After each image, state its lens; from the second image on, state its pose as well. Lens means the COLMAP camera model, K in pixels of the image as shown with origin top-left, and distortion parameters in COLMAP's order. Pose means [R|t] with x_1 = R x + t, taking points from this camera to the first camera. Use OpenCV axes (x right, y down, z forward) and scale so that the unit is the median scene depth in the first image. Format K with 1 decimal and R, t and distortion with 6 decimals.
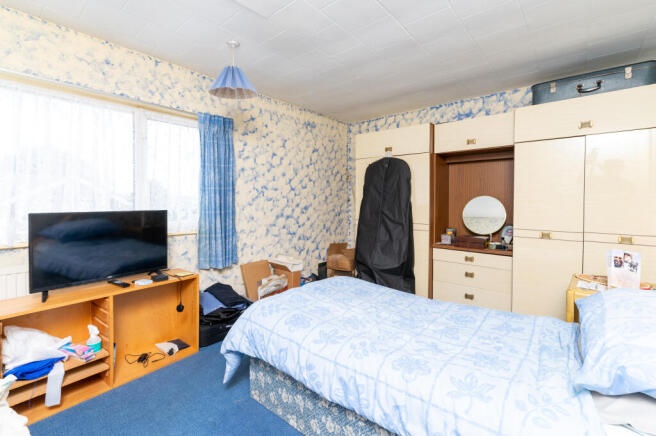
lens RADIAL K [[296.9, 0, 315.8], [0, 296.9, 200.3], [0, 0, 1]] dist [0.002052, 0.000556]
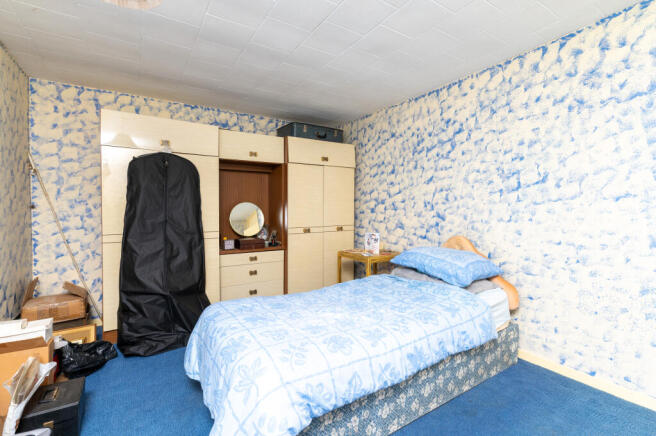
lens RADIAL K [[296.9, 0, 326.5], [0, 296.9, 216.9], [0, 0, 1]] dist [0.002052, 0.000556]
pose [[0.269141, -0.034076, 0.962498, -0.518109], [0.001995, 0.999391, 0.034824, 0.000876], [-0.963099, -0.007453, 0.269045, 0.457457]]
